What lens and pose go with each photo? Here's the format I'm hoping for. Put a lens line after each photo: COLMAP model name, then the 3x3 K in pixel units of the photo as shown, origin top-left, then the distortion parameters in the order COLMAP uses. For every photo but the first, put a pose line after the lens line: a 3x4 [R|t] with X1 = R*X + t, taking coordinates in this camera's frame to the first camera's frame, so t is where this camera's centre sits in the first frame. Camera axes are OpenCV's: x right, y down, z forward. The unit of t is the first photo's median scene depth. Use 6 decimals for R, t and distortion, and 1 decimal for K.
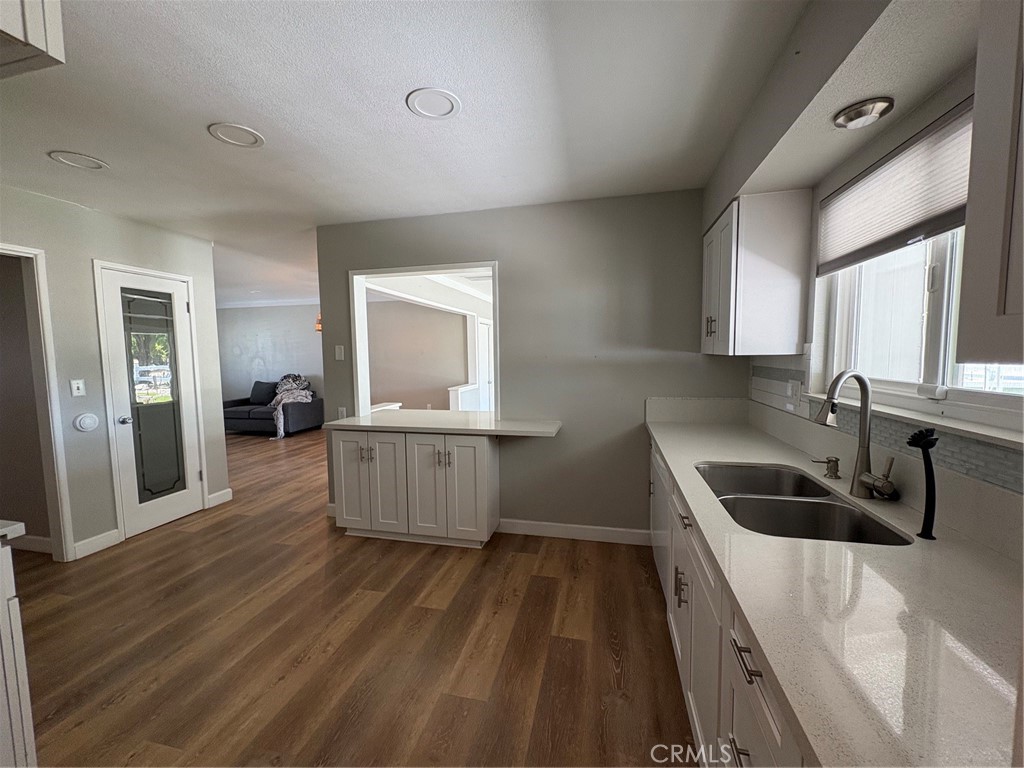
lens RADIAL K [[411.9, 0, 508.6], [0, 411.9, 383.5], [0, 0, 1]] dist [-0.000647, -0.000285]
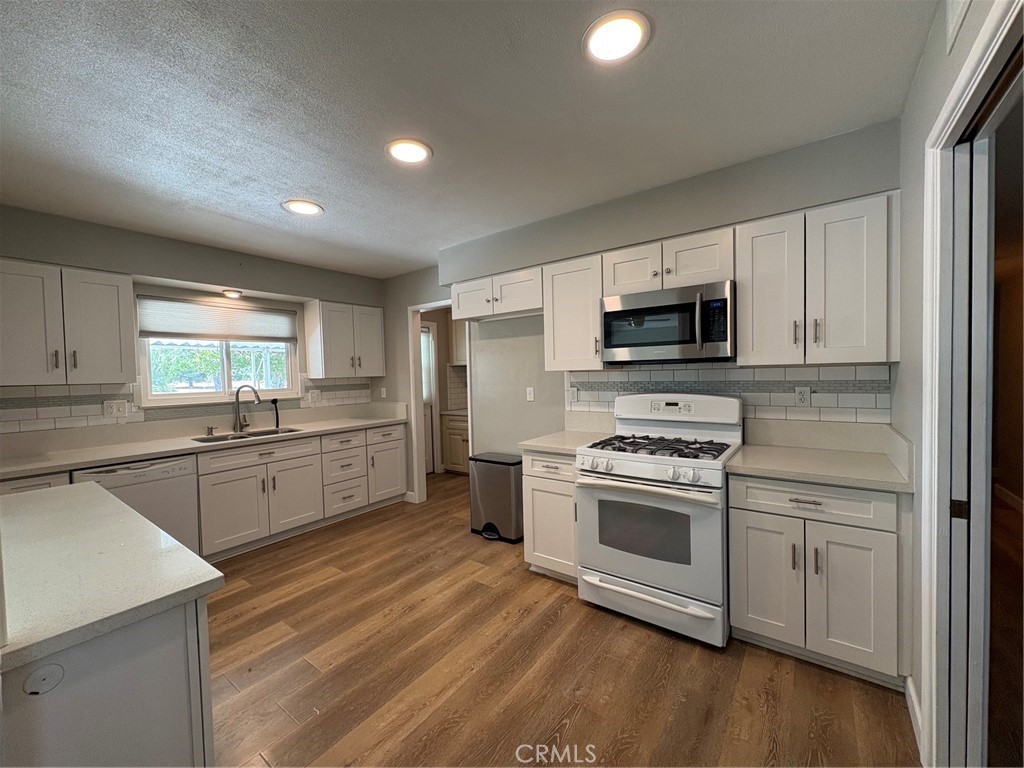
lens RADIAL K [[411.9, 0, 513.3], [0, 411.9, 380.8], [0, 0, 1]] dist [-0.000647, -0.000285]
pose [[-0.923839, 0.019794, 0.382269, -1.315976], [0.063545, 0.992735, 0.102168, -0.150505], [-0.377470, 0.118679, -0.918386, 1.975823]]
